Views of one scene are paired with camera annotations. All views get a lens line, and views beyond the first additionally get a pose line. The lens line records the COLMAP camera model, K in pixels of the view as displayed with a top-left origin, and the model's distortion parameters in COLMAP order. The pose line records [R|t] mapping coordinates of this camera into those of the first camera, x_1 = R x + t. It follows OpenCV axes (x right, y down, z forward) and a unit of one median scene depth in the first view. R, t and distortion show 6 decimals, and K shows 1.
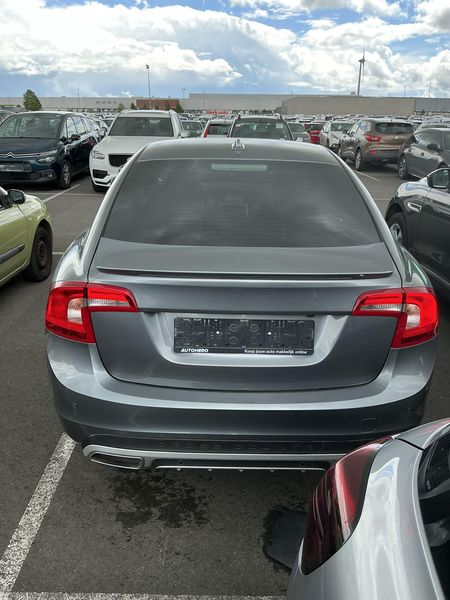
lens RADIAL K [[513.2, 0, 221.2], [0, 513.2, 300.3], [0, 0, 1]] dist [0.039745, -0.084310]
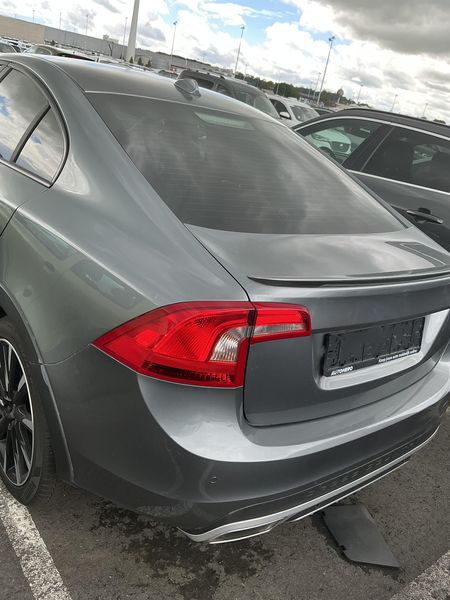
lens RADIAL K [[513.2, 0, 225.5], [0, 513.2, 300.4], [0, 0, 1]] dist [0.039745, -0.084310]
pose [[0.770377, -0.099657, 0.629752, -0.587047], [0.023235, 0.991441, 0.128469, -0.102363], [-0.637165, -0.084337, 0.766099, 0.421594]]
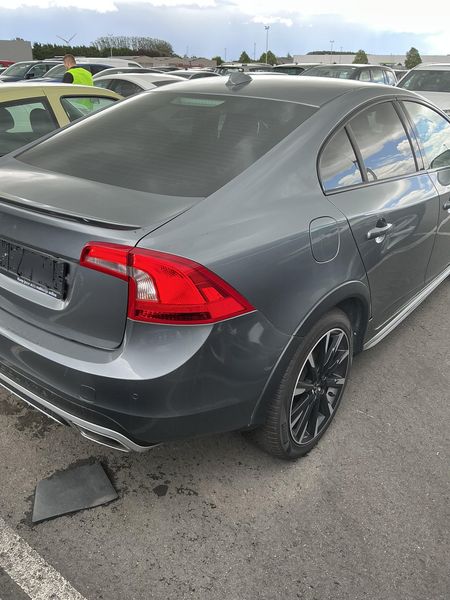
lens RADIAL K [[513.2, 0, 223.9], [0, 513.2, 298.0], [0, 0, 1]] dist [0.039745, -0.084310]
pose [[0.777174, 0.253314, -0.576049, 0.799172], [-0.216281, 0.967160, 0.133509, -0.071167], [0.590951, 0.020829, 0.806438, 0.358873]]
